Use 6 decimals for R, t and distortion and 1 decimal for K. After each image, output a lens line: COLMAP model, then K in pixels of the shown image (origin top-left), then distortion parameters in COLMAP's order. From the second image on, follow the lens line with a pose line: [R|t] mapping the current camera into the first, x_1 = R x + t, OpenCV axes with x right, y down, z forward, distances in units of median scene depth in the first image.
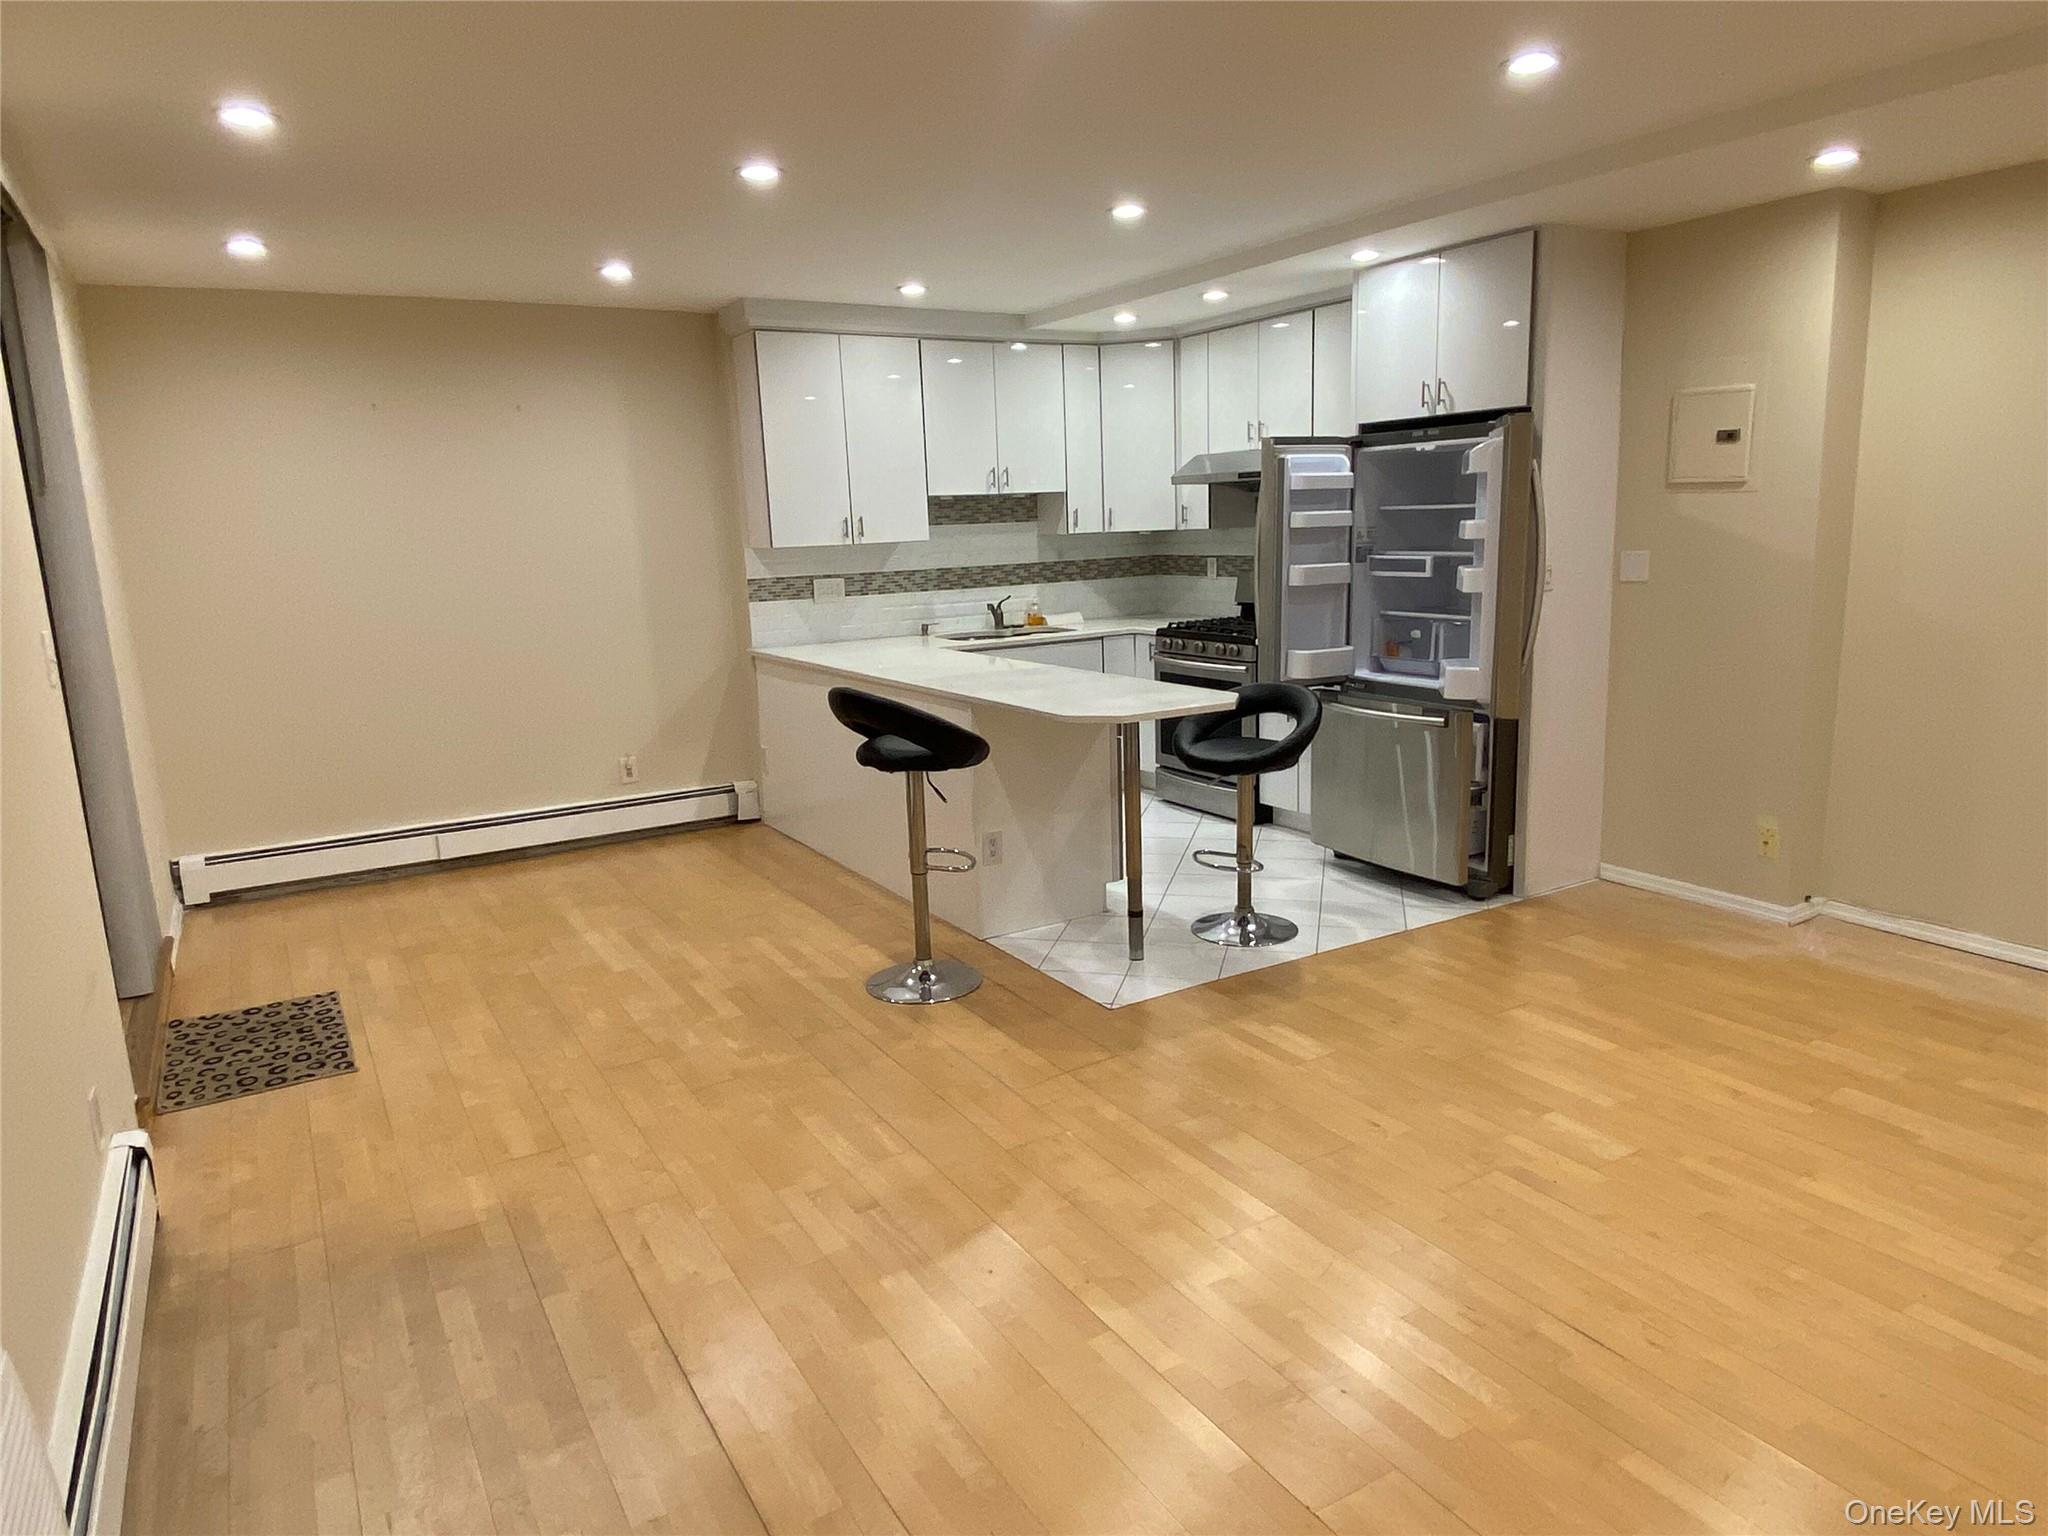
lens RADIAL K [[1298.8, 0, 1030.2], [0, 1298.8, 757.3], [0, 0, 1]] dist [0.065691, -0.001397]
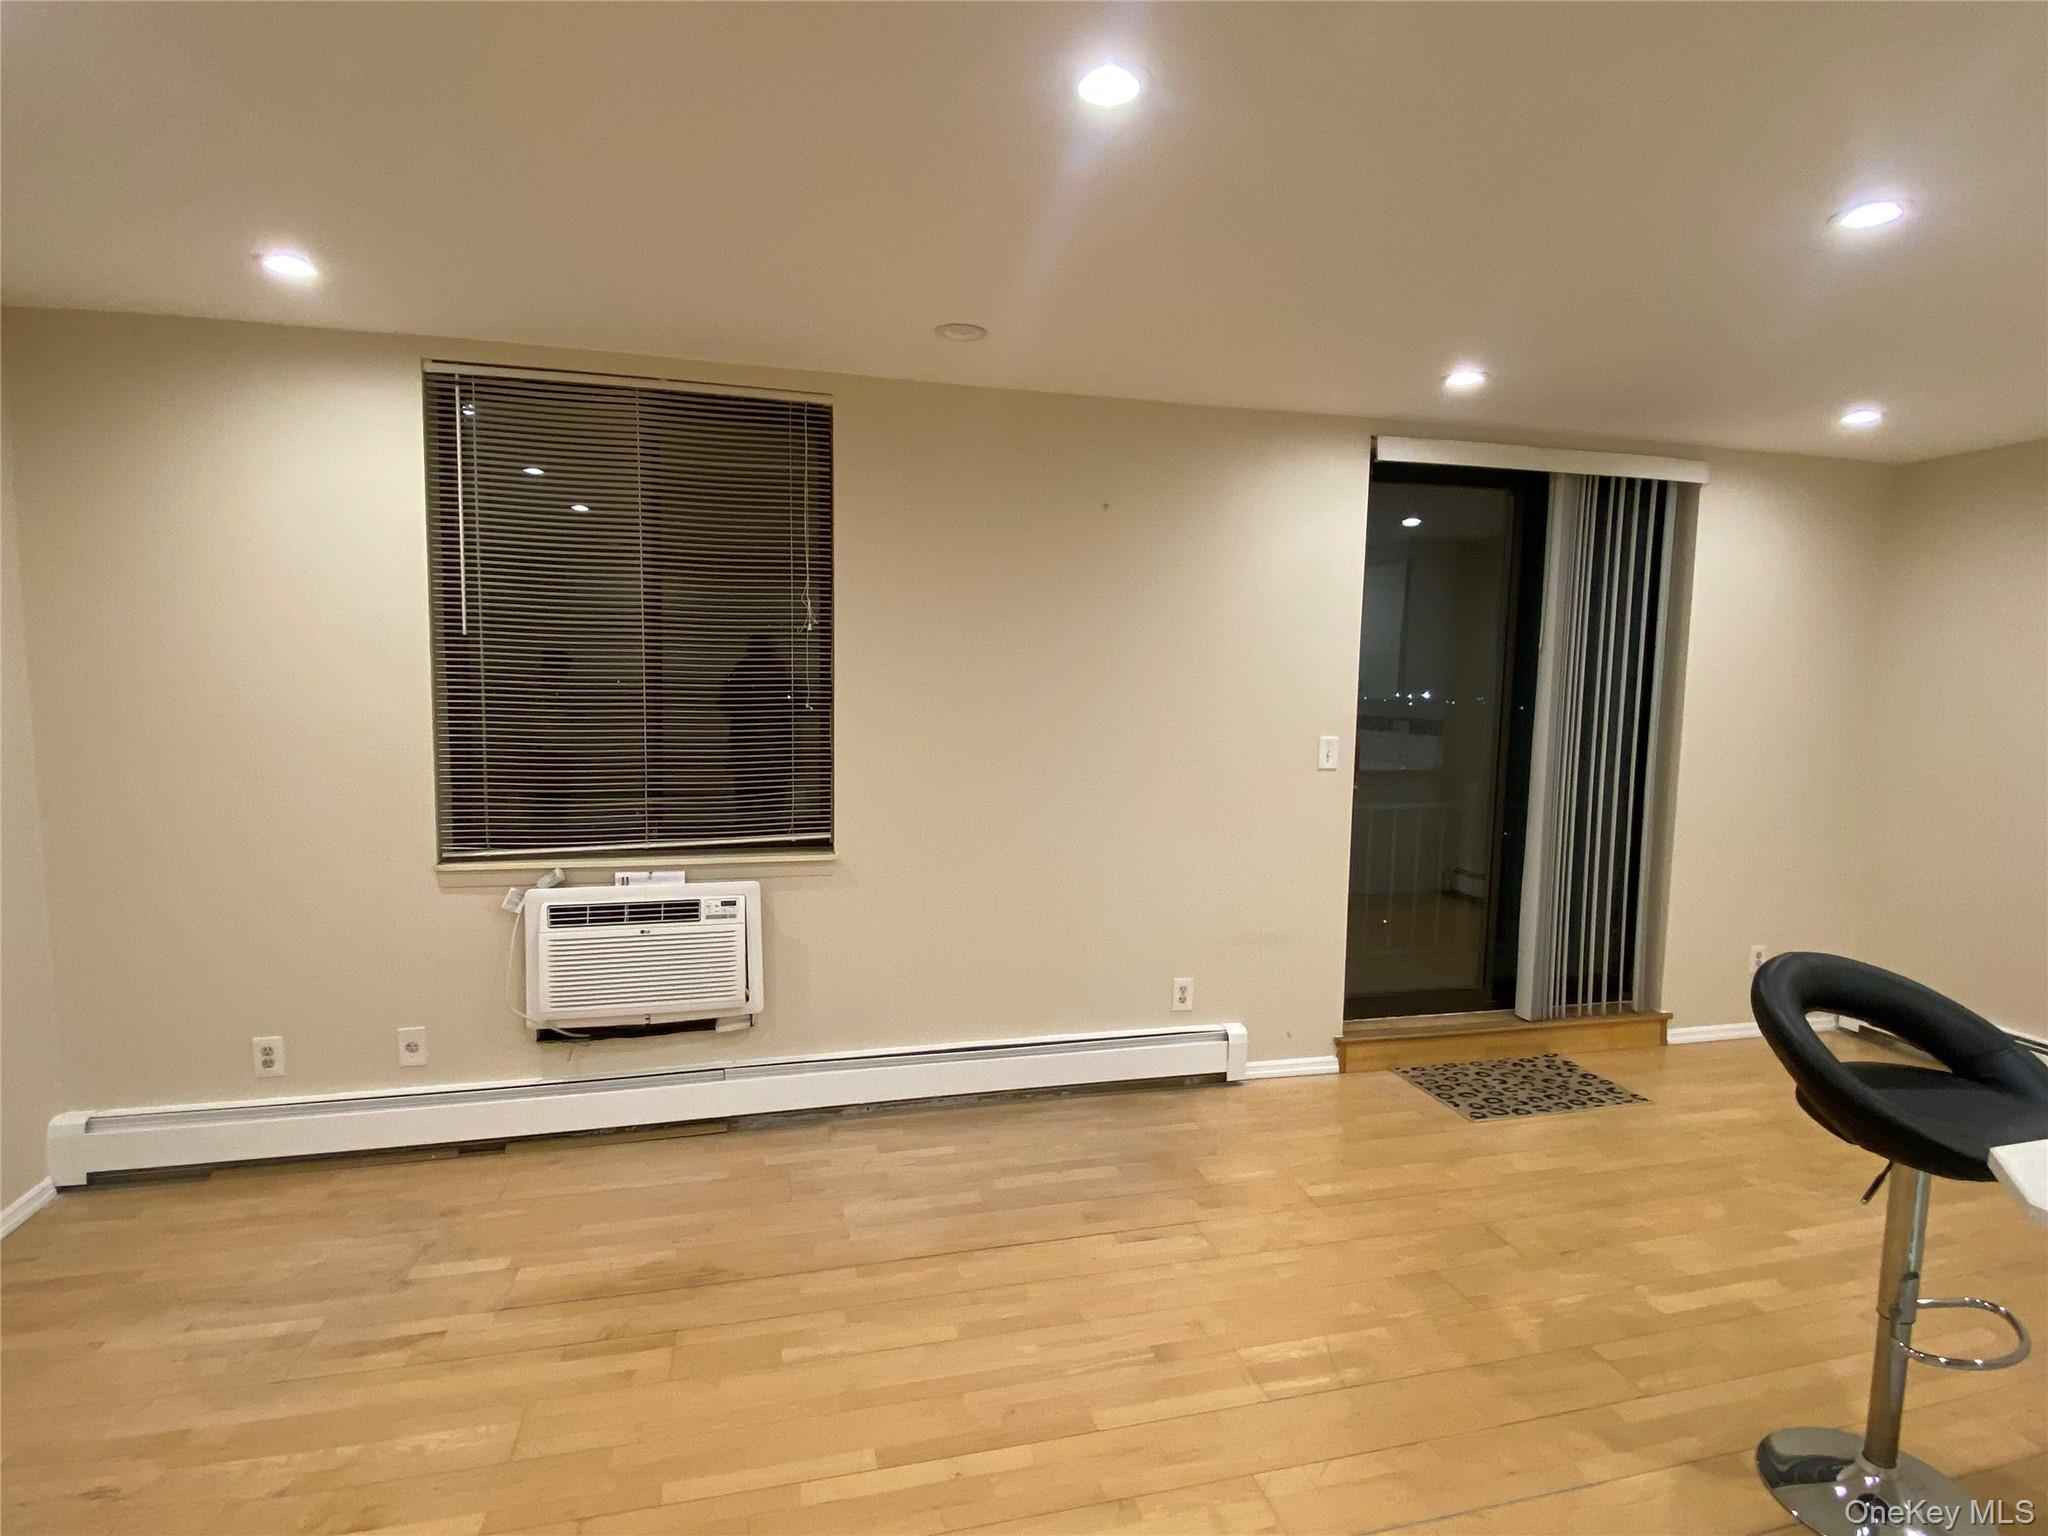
lens RADIAL K [[1030.0, 0, 1024.6], [0, 1030.0, 759.5], [0, 0, 1]] dist [0.068865, -0.080769]
pose [[-0.283858, 0.115376, -0.951900, 0.359156], [-0.189553, 0.966392, 0.173657, -0.129319], [0.939944, 0.229729, -0.252449, 0.577552]]
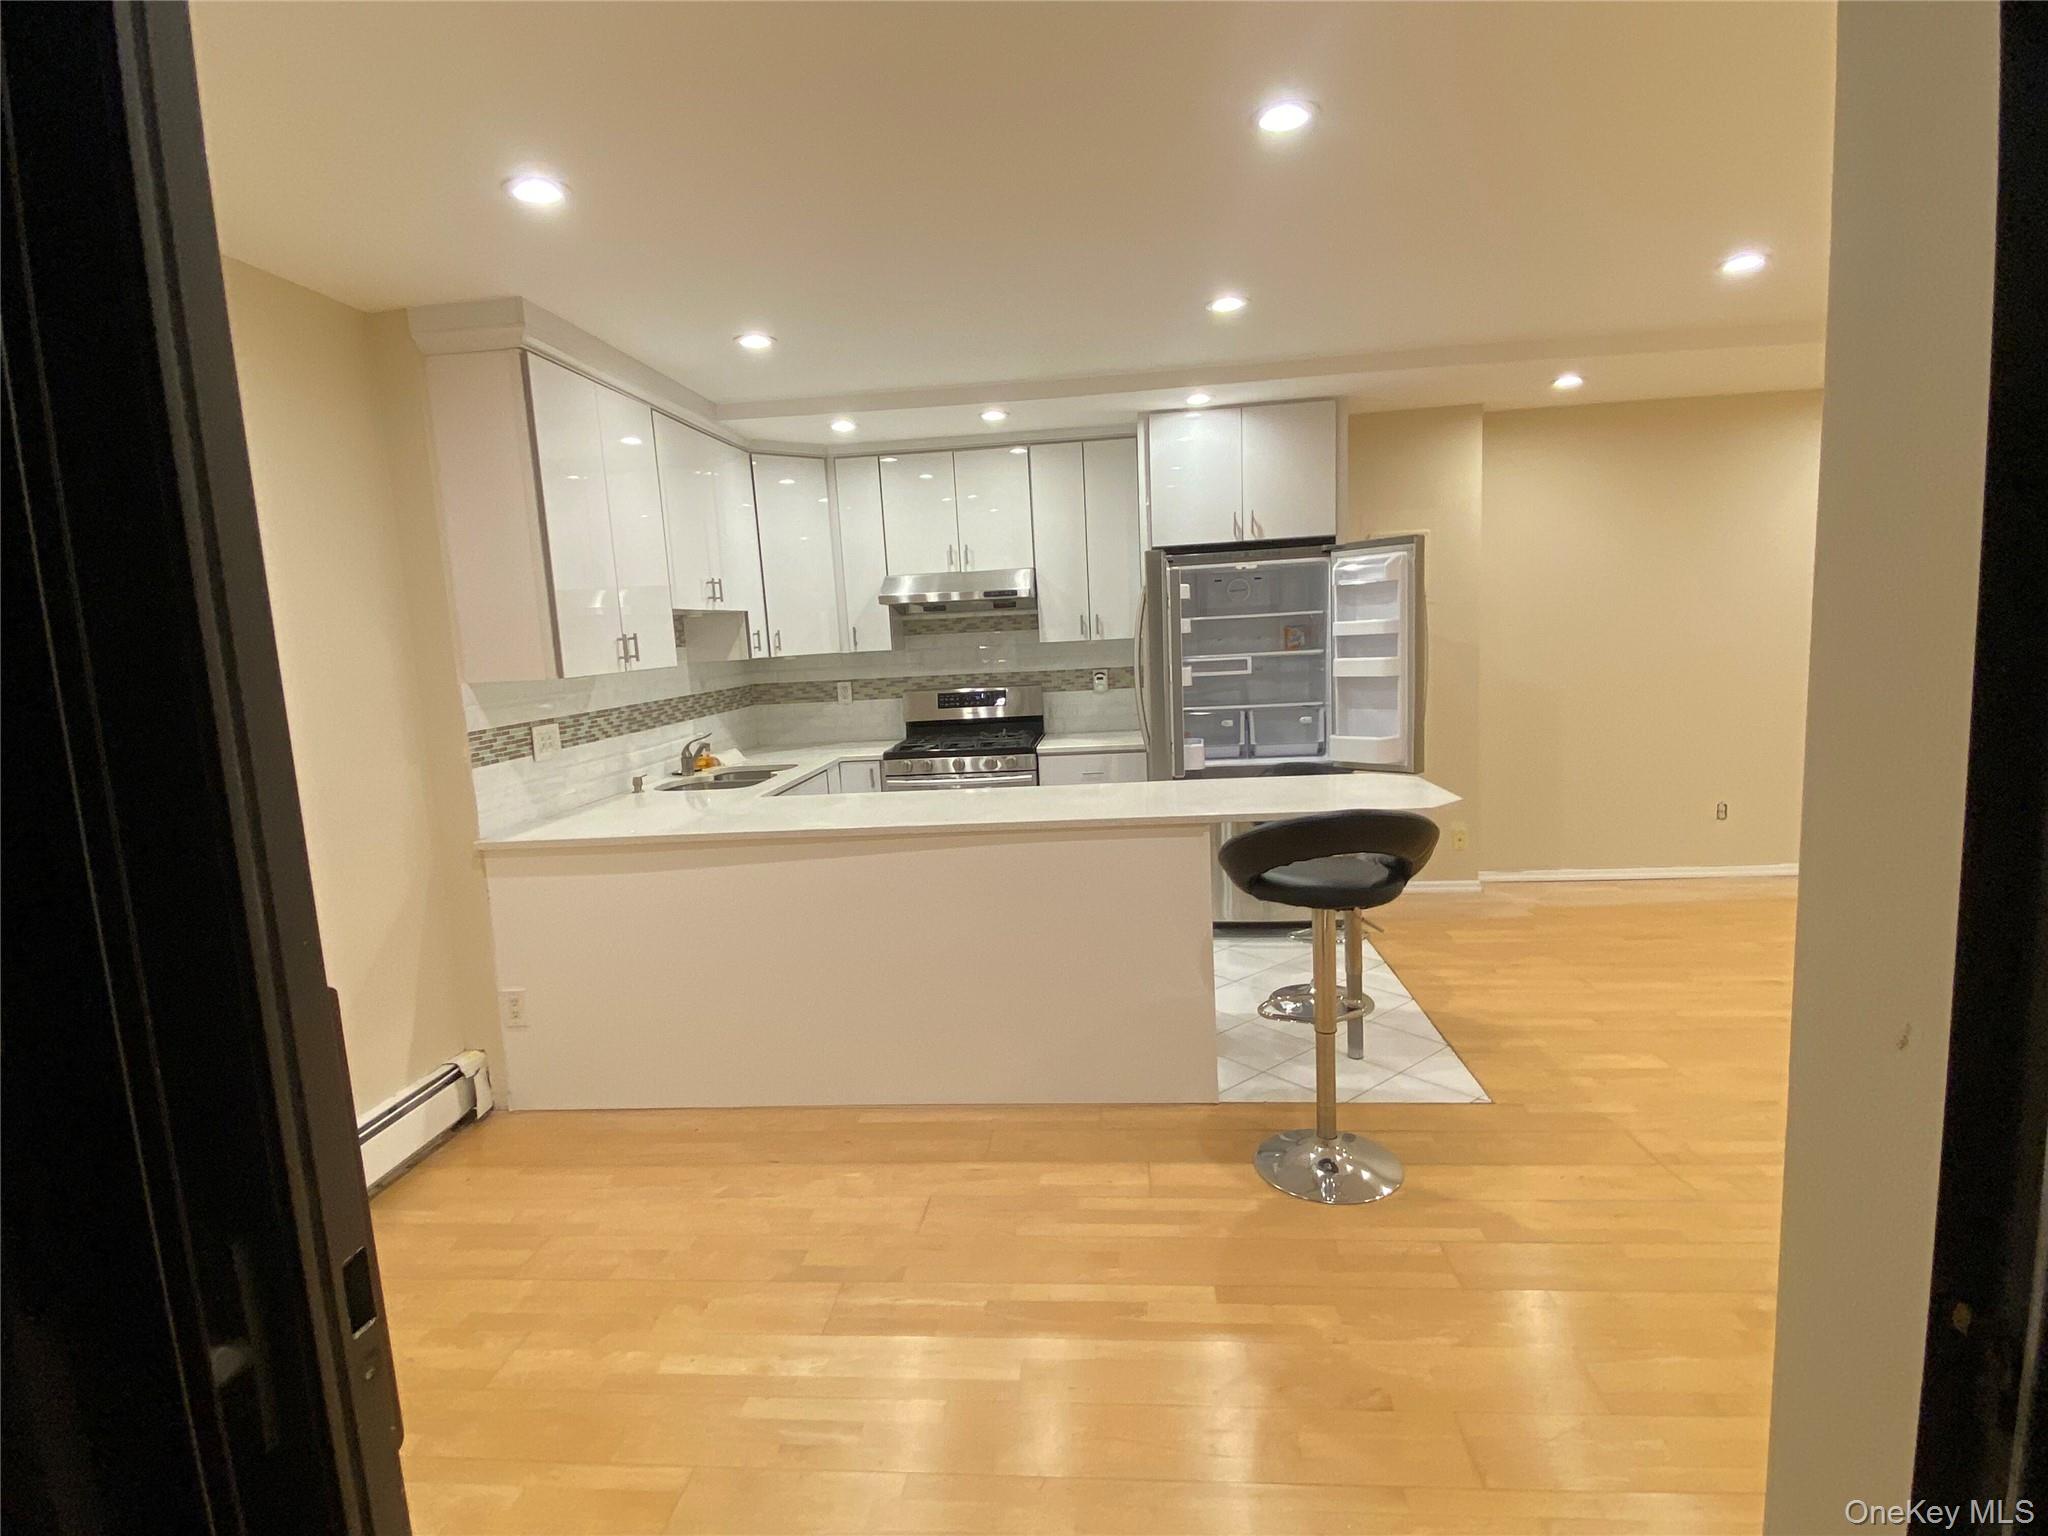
lens RADIAL K [[1030.0, 0, 1024.6], [0, 1030.0, 759.5], [0, 0, 1]] dist [0.068865, -0.080769]
pose [[0.593225, -0.098453, 0.798994, -0.581126], [0.179782, 0.983630, -0.012277, -0.086079], [-0.784705, 0.150928, 0.601214, 0.606589]]
